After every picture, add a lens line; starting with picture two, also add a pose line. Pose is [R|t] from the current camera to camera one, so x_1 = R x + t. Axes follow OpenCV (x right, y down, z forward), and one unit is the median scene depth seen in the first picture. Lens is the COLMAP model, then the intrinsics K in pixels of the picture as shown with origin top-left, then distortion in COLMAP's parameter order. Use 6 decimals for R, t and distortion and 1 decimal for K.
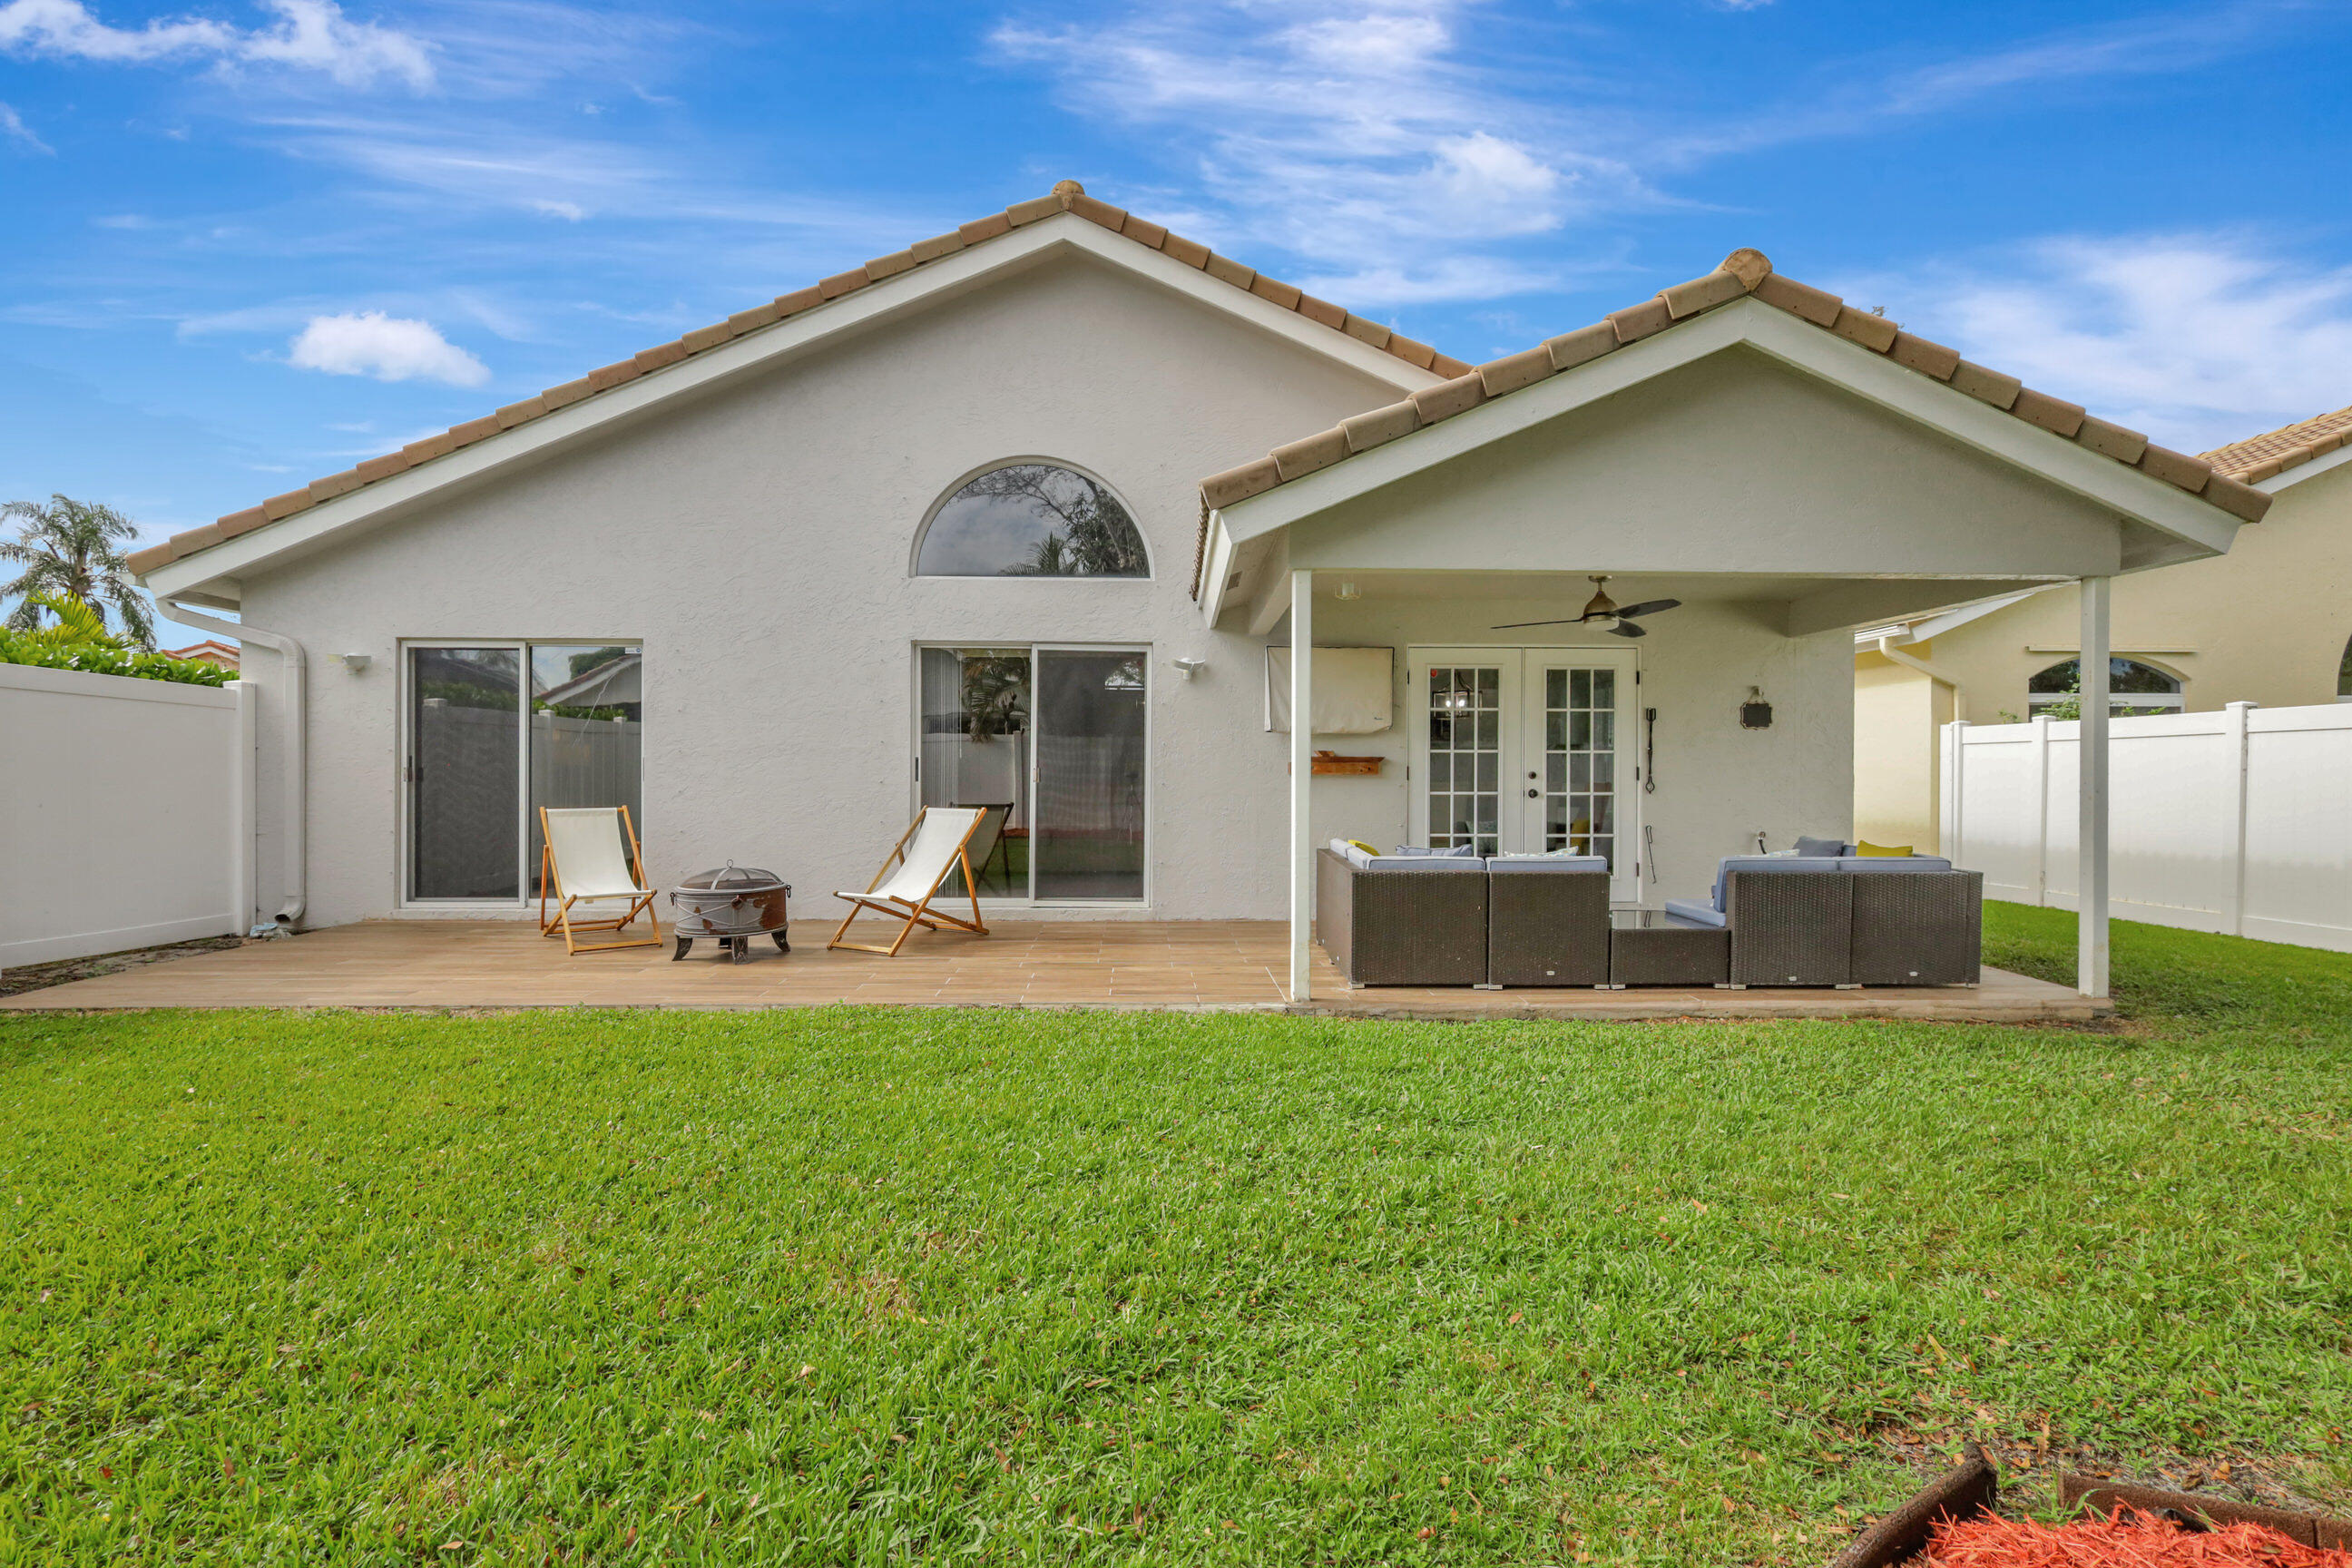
lens RADIAL K [[1089.5, 0, 1164.1], [0, 1089.5, 777.4], [0, 0, 1]] dist [-0.000713, -0.000353]
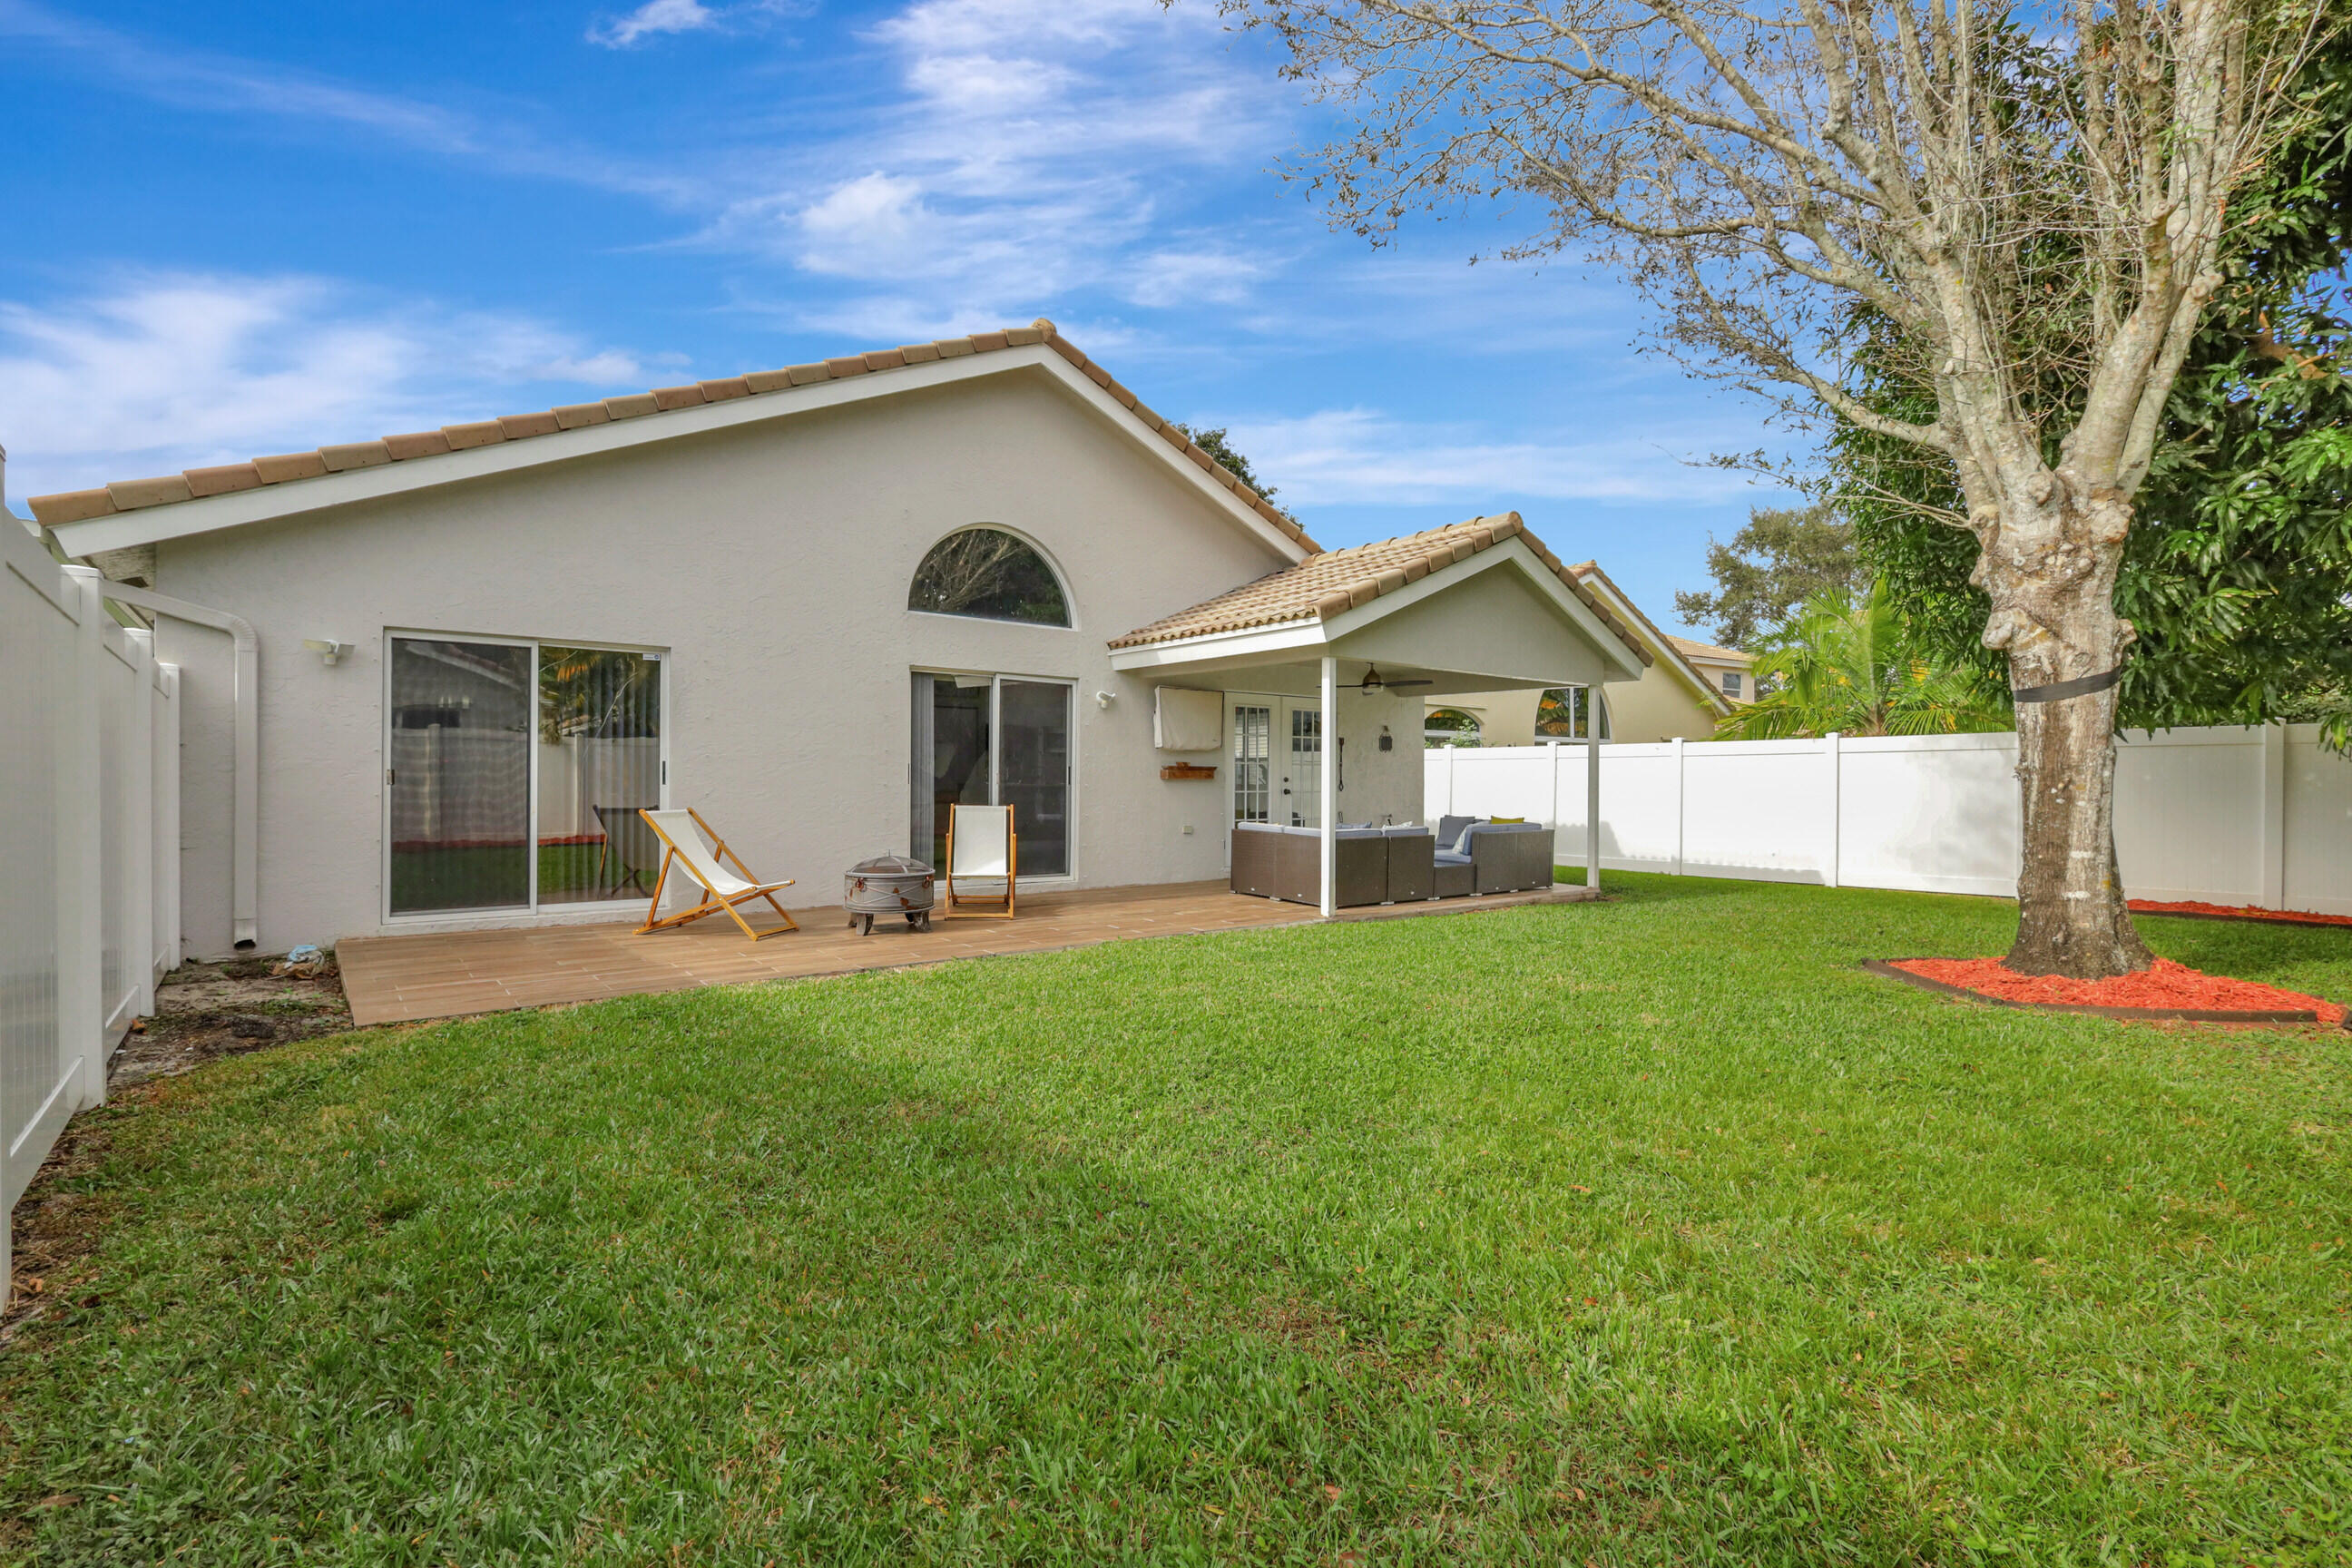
lens RADIAL K [[1089.5, 0, 1181.6], [0, 1089.5, 794.6], [0, 0, 1]] dist [-0.000713, -0.000353]
pose [[0.794567, -0.007330, 0.607132, -0.719423], [-0.001246, 0.999905, 0.013703, -0.001591], [-0.607175, -0.011645, 0.794483, -0.125791]]
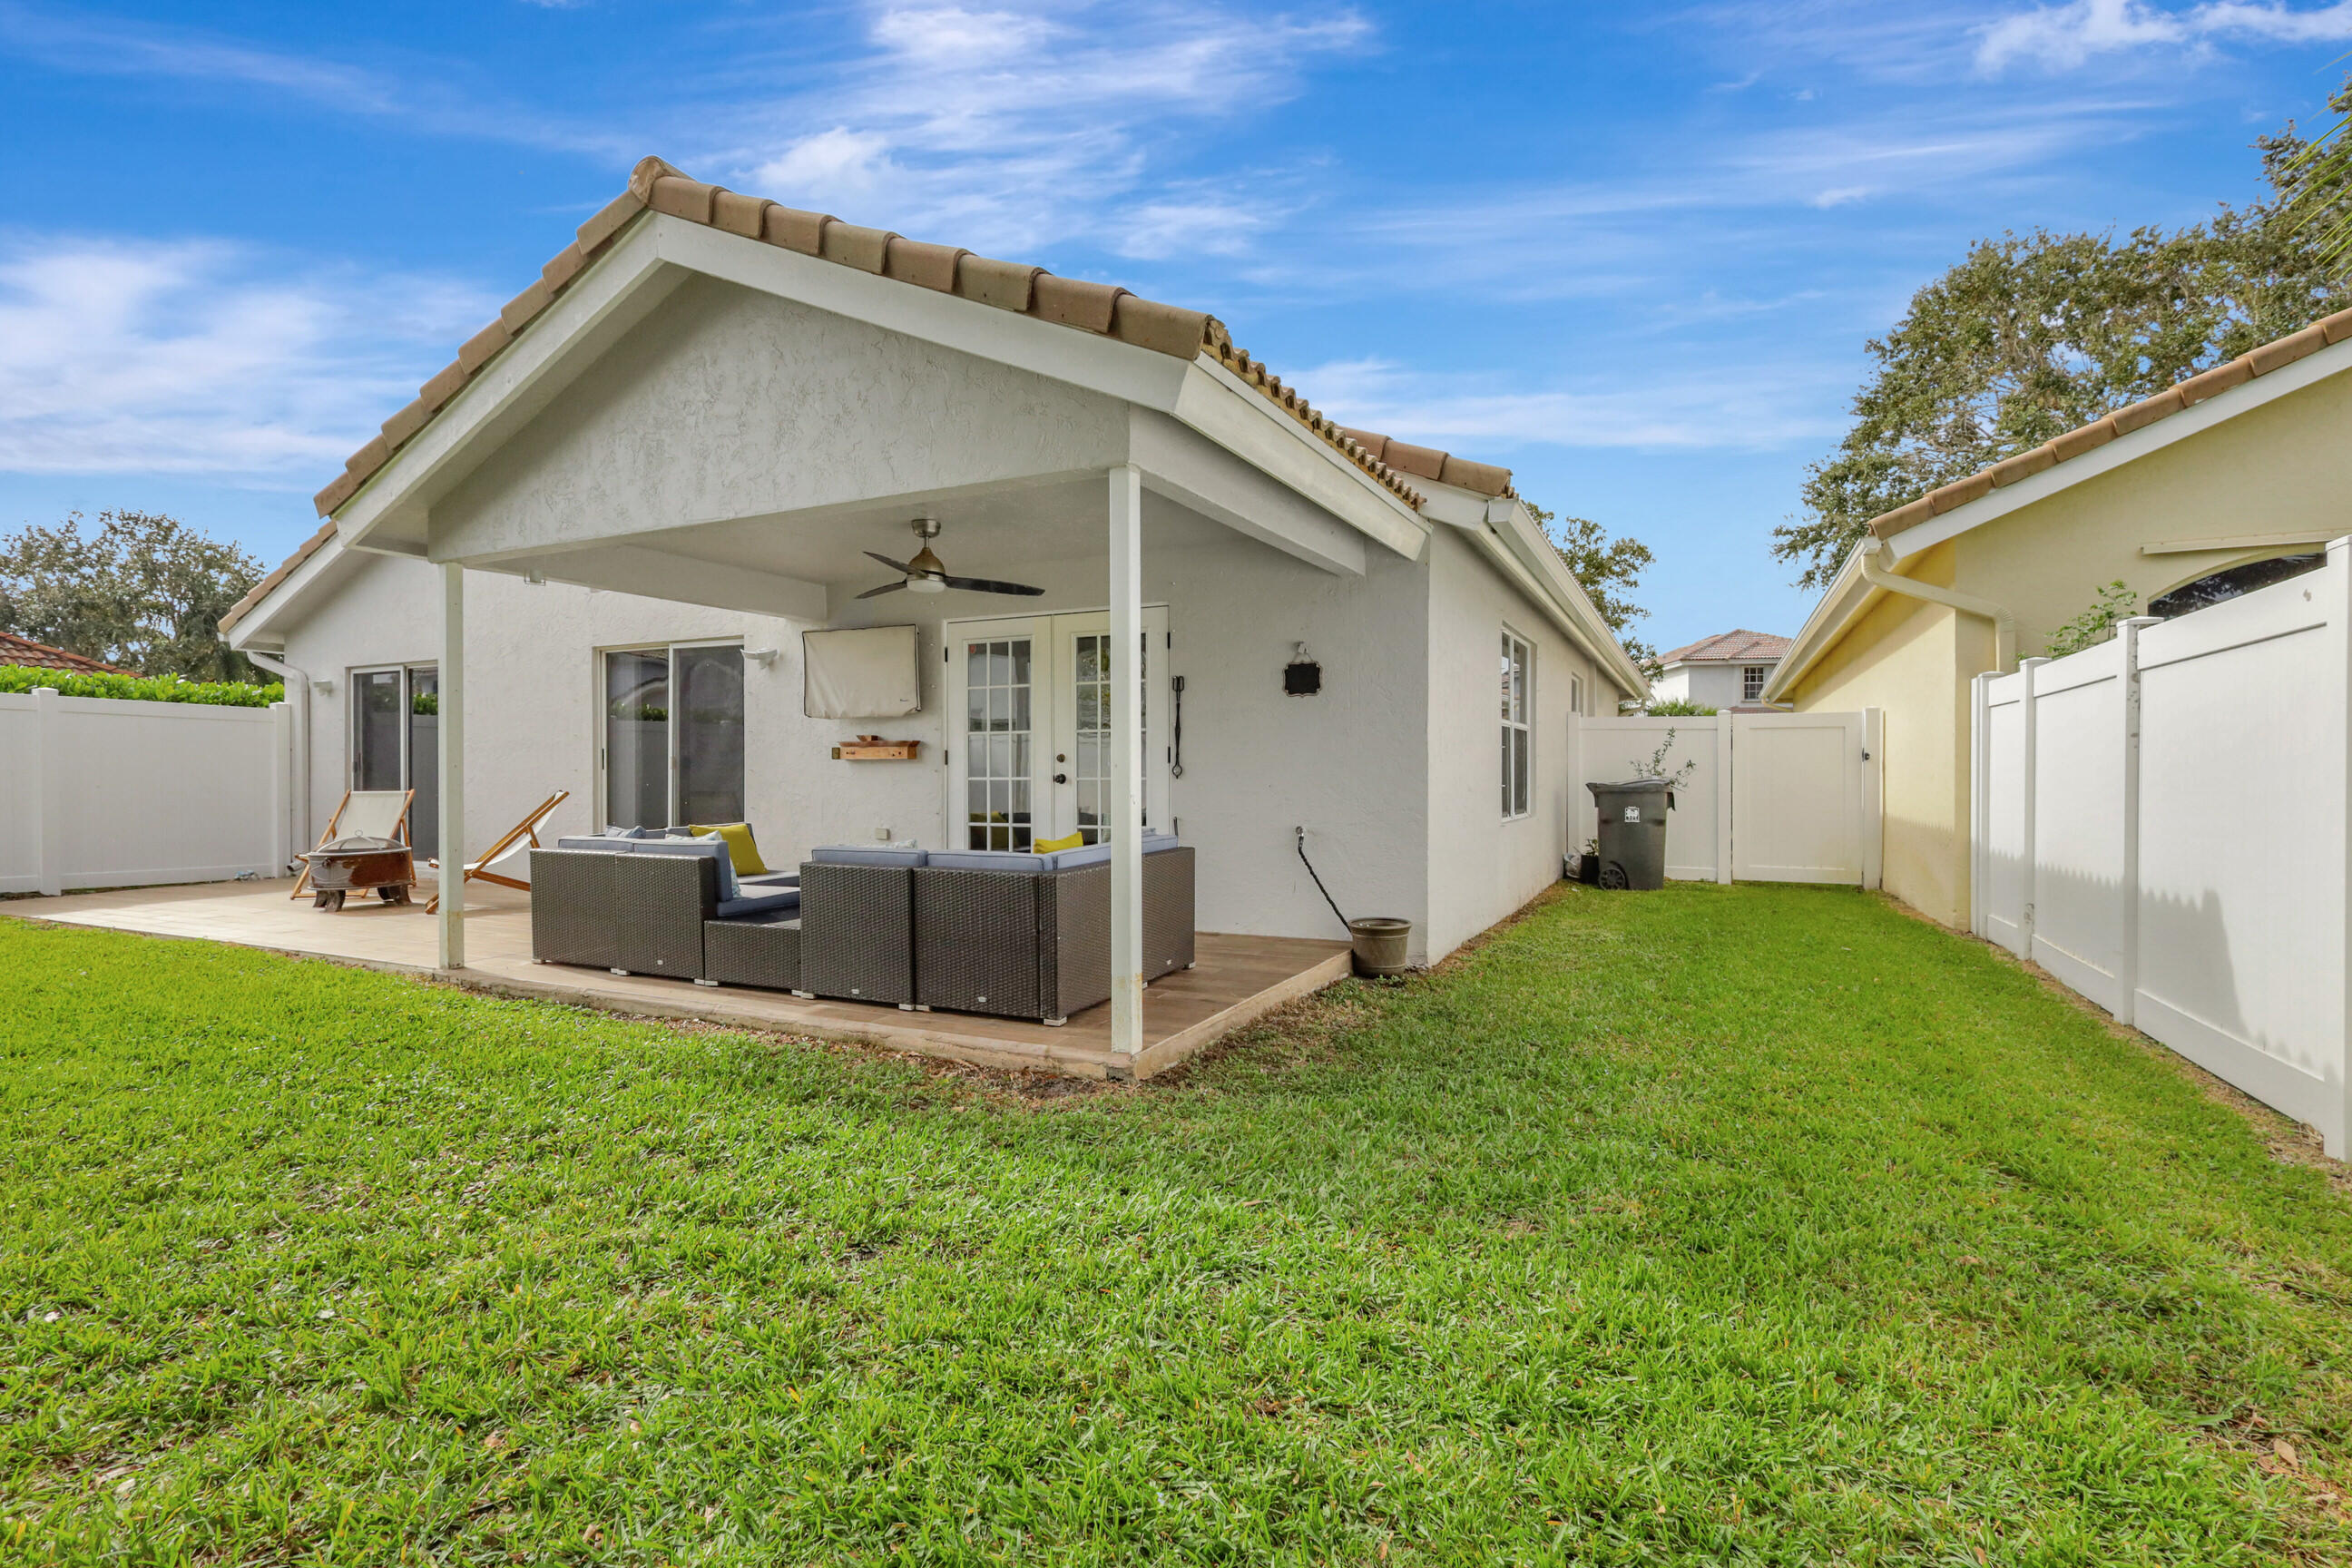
lens RADIAL K [[1089.5, 0, 1169.9], [0, 1089.5, 776.6], [0, 0, 1]] dist [-0.000713, -0.000353]
pose [[0.884812, -0.003446, -0.465936, 0.846299], [0.003532, 0.999994, -0.000689, 0.014246], [0.465936, -0.001036, 0.884818, 0.263152]]
